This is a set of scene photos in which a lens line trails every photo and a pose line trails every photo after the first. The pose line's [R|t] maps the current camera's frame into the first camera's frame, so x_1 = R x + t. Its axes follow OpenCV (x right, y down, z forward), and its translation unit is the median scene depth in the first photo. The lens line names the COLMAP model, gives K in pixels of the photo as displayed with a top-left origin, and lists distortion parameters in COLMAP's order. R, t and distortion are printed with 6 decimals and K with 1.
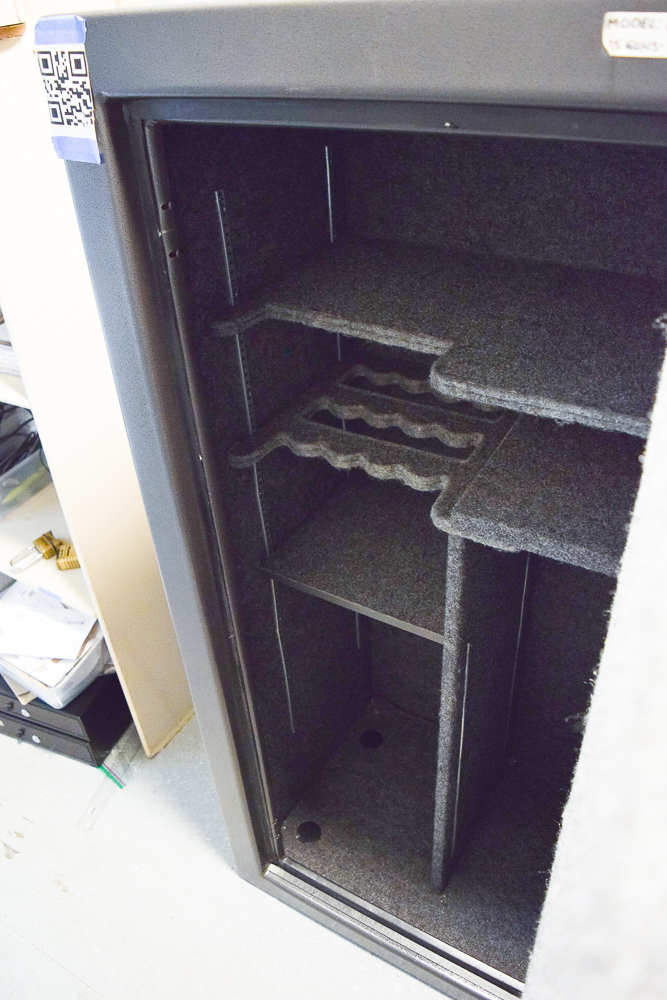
lens RADIAL K [[780.2, 0, 325.4], [0, 780.2, 498.3], [0, 0, 1]] dist [-0.093901, 0.021460]
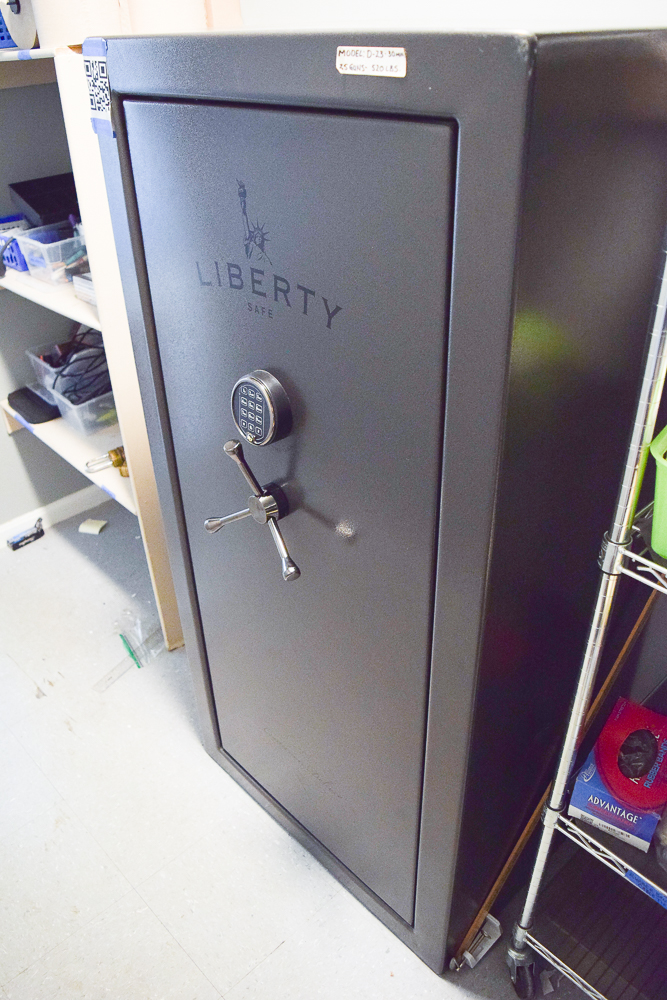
lens RADIAL K [[780.2, 0, 327.7], [0, 780.2, 500.4], [0, 0, 1]] dist [-0.093901, 0.021460]
pose [[0.962837, 0.173395, -0.207074, 0.503776], [-0.179313, 0.983741, -0.010013, 0.181626], [0.201971, 0.046772, 0.978274, -0.305465]]
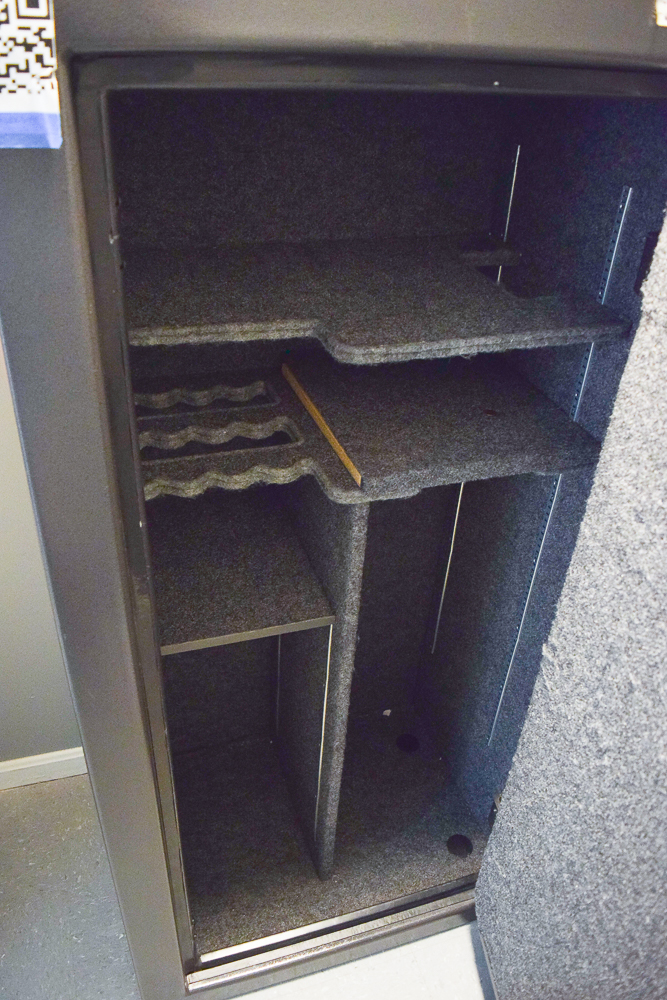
lens RADIAL K [[780.2, 0, 325.7], [0, 780.2, 499.4], [0, 0, 1]] dist [-0.093901, 0.021460]
pose [[0.645175, -0.350836, 0.678722, -0.693649], [0.370358, 0.920601, 0.123812, -0.126542], [-0.668270, 0.171489, 0.723883, 0.361471]]
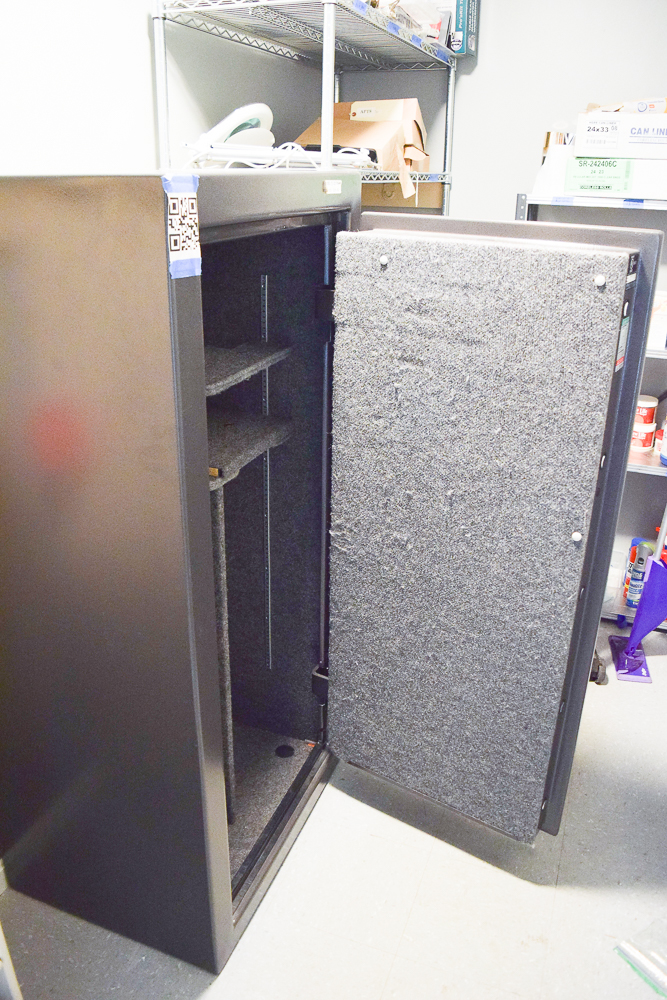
lens RADIAL K [[780.2, 0, 328.4], [0, 780.2, 500.8], [0, 0, 1]] dist [-0.093901, 0.021460]
pose [[-0.175787, -0.335280, 0.925574, -1.701138], [0.567052, 0.734078, 0.373608, -0.504221], [-0.804706, 0.590523, 0.061080, 0.920937]]
